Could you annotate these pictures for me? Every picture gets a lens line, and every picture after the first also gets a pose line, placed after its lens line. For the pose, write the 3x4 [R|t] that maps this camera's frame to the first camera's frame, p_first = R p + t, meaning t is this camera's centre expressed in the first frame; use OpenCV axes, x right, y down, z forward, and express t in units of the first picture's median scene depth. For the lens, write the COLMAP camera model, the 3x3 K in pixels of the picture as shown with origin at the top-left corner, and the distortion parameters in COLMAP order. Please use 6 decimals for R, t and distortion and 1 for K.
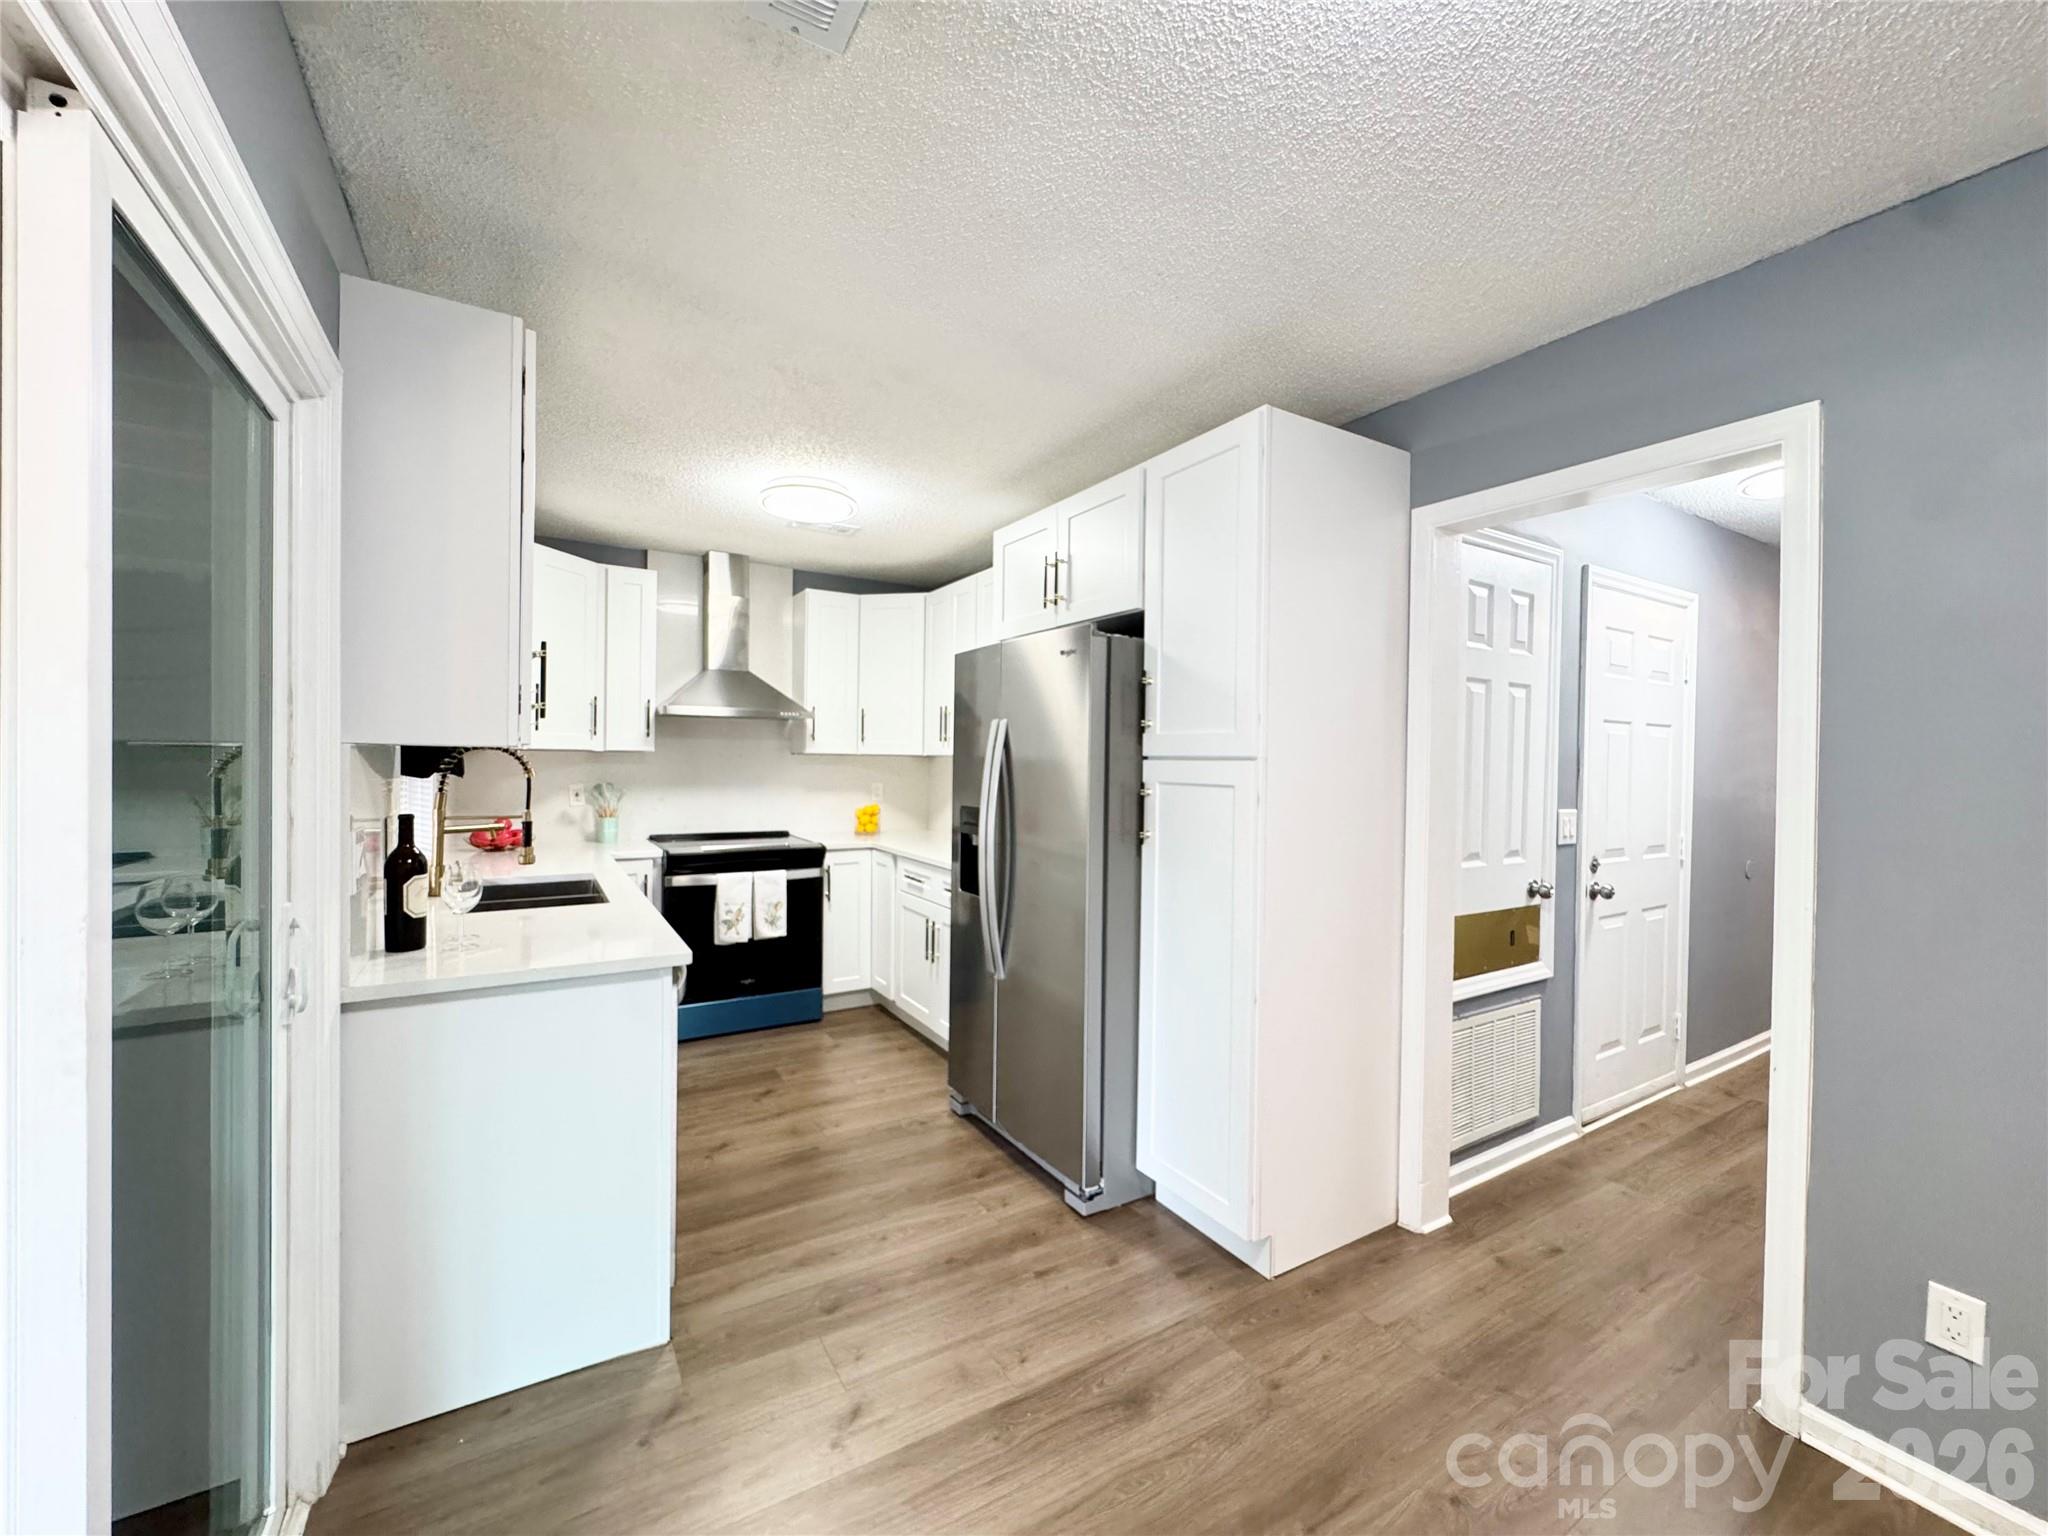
lens RADIAL K [[818.6, 0, 1022.6], [0, 818.6, 767.4], [0, 0, 1]] dist [0.001755, -0.000476]
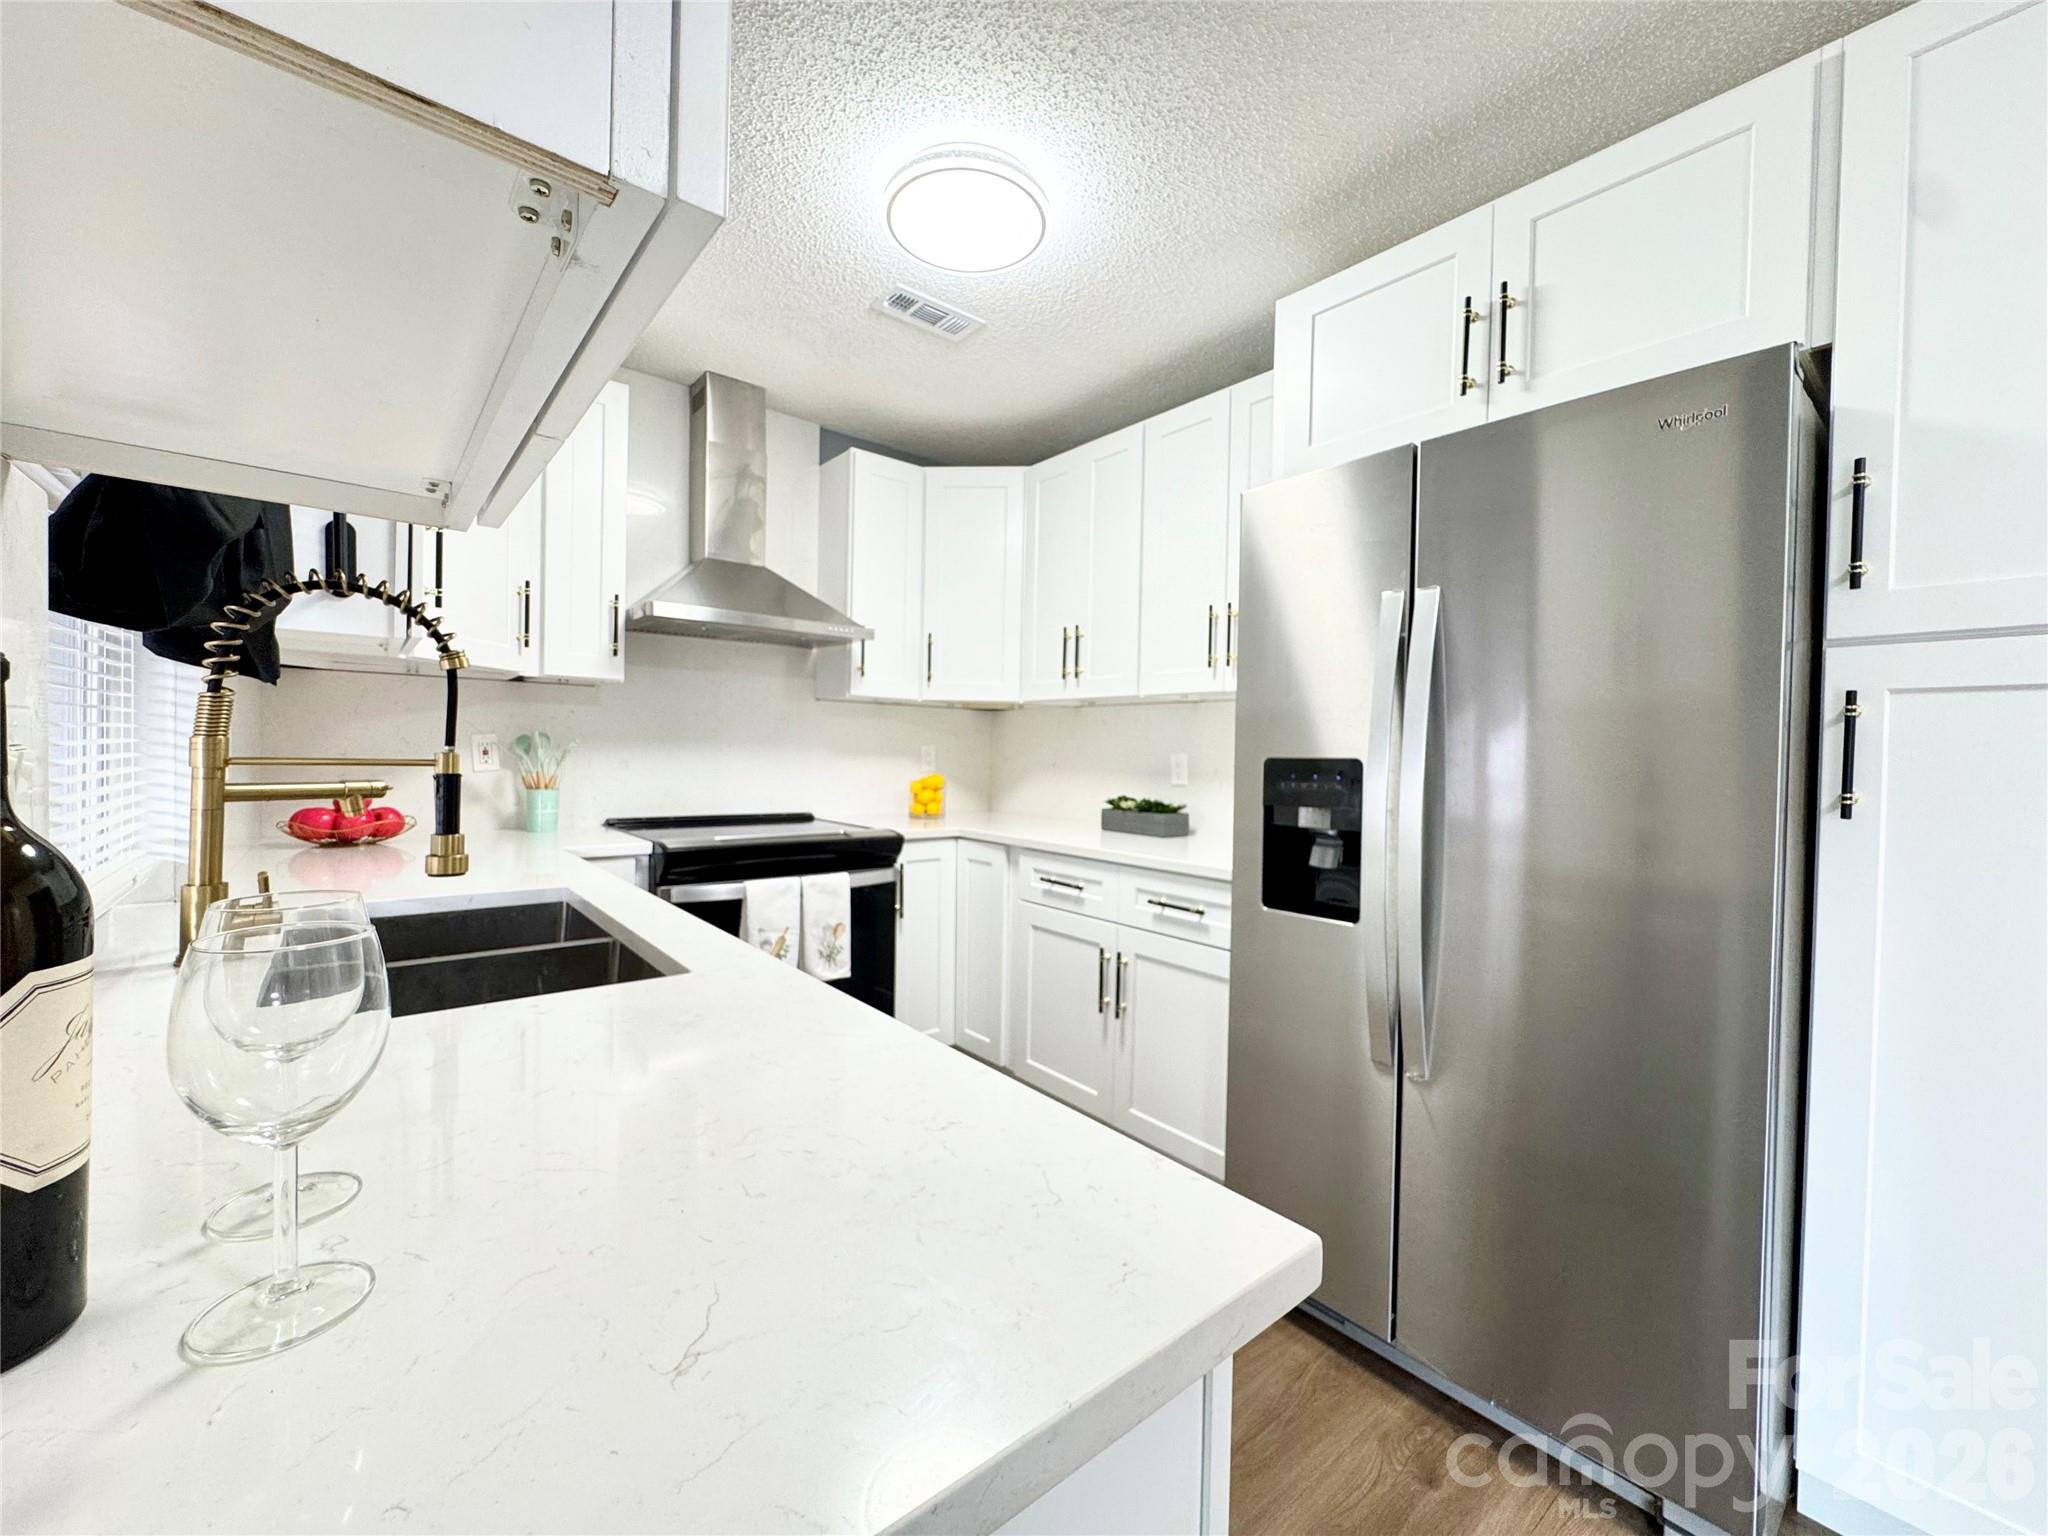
lens RADIAL K [[818.6, 0, 1027.0], [0, 818.6, 764.1], [0, 0, 1]] dist [0.001755, -0.000476]
pose [[0.988926, 0.004789, 0.148334, -0.242619], [-0.005738, 0.999966, 0.005973, 0.036880], [-0.148301, -0.006758, 0.988919, 0.350002]]
